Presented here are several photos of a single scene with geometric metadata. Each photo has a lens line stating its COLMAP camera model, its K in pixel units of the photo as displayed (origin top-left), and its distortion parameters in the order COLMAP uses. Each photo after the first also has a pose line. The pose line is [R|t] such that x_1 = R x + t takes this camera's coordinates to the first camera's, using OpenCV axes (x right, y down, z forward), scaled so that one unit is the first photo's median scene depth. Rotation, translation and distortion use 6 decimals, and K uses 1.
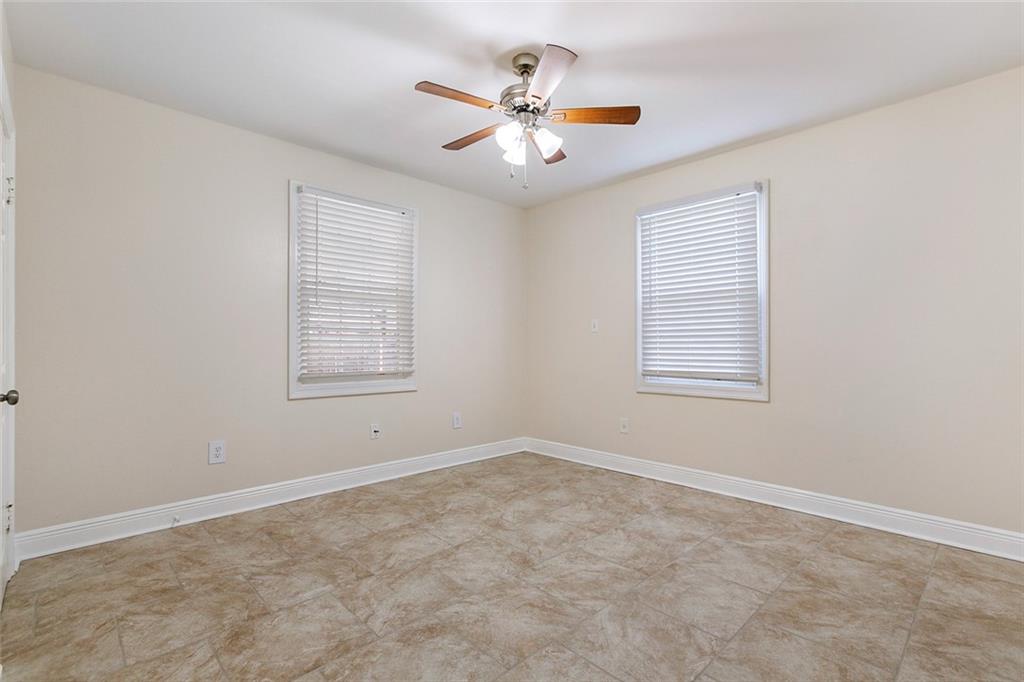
lens RADIAL K [[469.2, 0, 518.2], [0, 469.2, 344.4], [0, 0, 1]] dist [-0.004231, 0.003312]
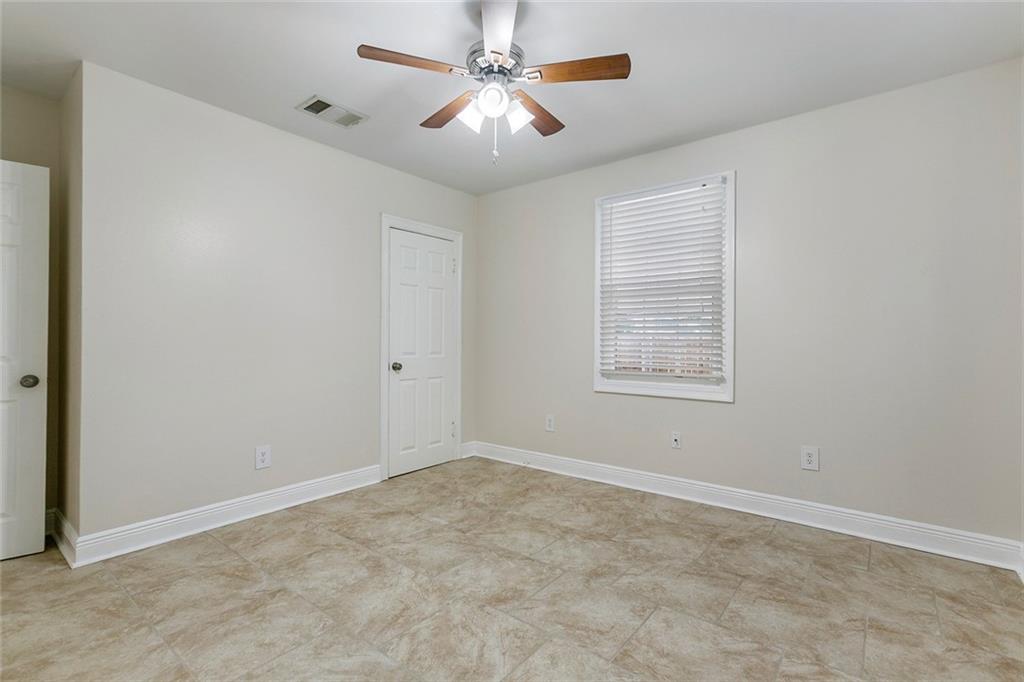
lens RADIAL K [[469.2, 0, 517.2], [0, 469.2, 339.2], [0, 0, 1]] dist [-0.004231, 0.003312]
pose [[0.124722, -0.010110, -0.992140, 0.760572], [0.000568, 0.999949, -0.010118, 0.001943], [0.992192, 0.000698, 0.124721, 0.815155]]
